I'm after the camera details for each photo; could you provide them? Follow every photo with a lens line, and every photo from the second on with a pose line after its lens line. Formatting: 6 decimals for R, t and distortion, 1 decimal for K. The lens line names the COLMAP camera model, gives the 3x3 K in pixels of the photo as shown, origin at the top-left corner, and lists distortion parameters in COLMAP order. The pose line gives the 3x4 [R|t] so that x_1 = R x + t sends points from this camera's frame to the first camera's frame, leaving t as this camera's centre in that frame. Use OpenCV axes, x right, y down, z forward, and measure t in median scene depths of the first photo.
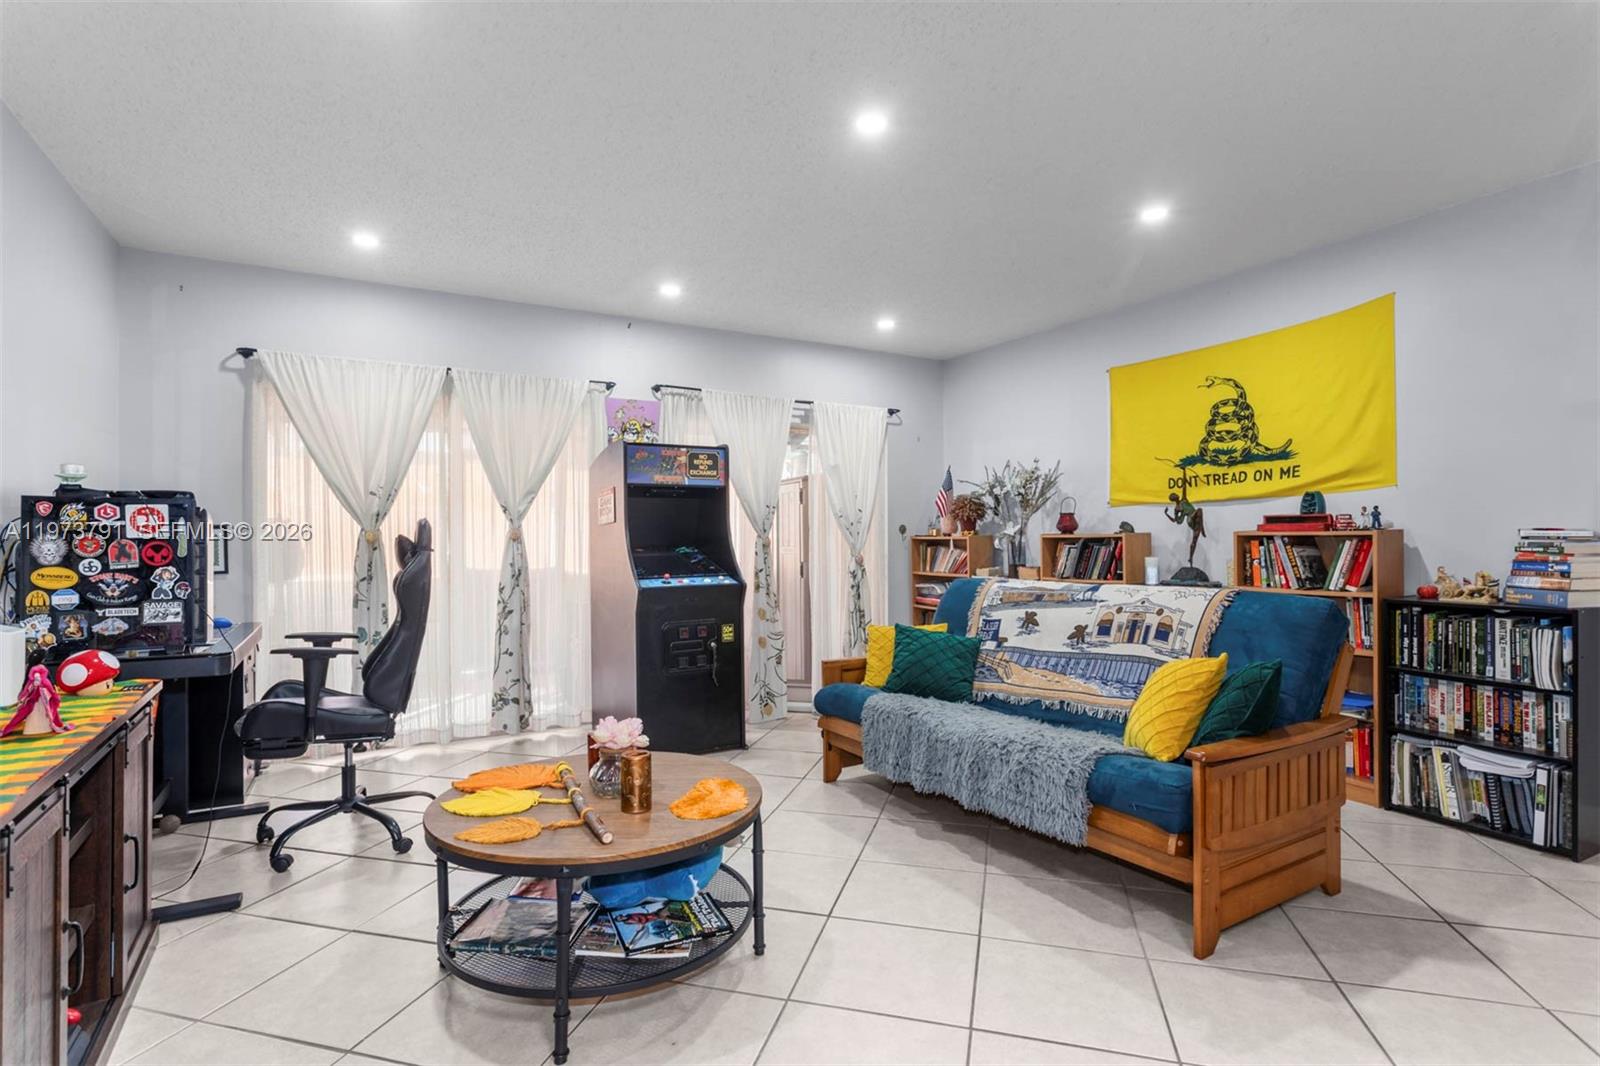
lens RADIAL K [[781.6, 0, 800.0], [0, 781.6, 533.0], [0, 0, 1]] dist [-0.016926, 0.000048]
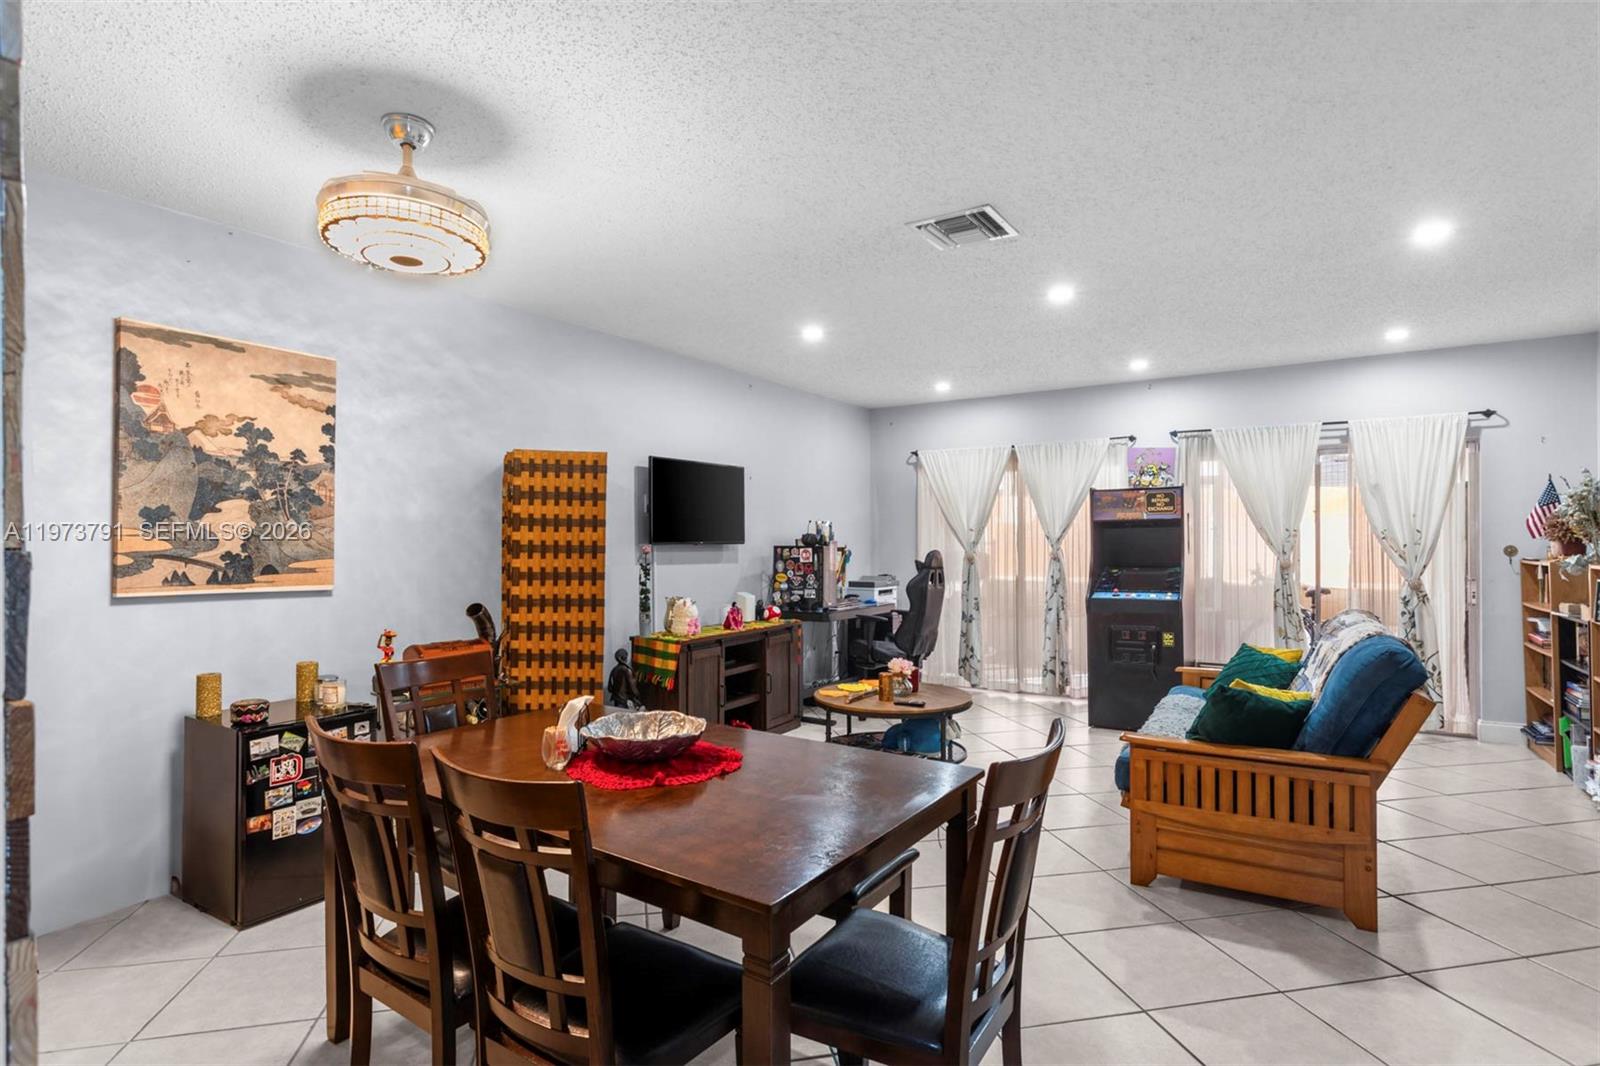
lens RADIAL K [[806.0, 0, 795.5], [0, 806.0, 545.5], [0, 0, 1]] dist [-0.015627, 0.001488]
pose [[0.456115, 0.005685, -0.889903, 0.764210], [0.012133, 0.999847, 0.012606, -0.043215], [0.889838, -0.016547, 0.455976, -0.096482]]
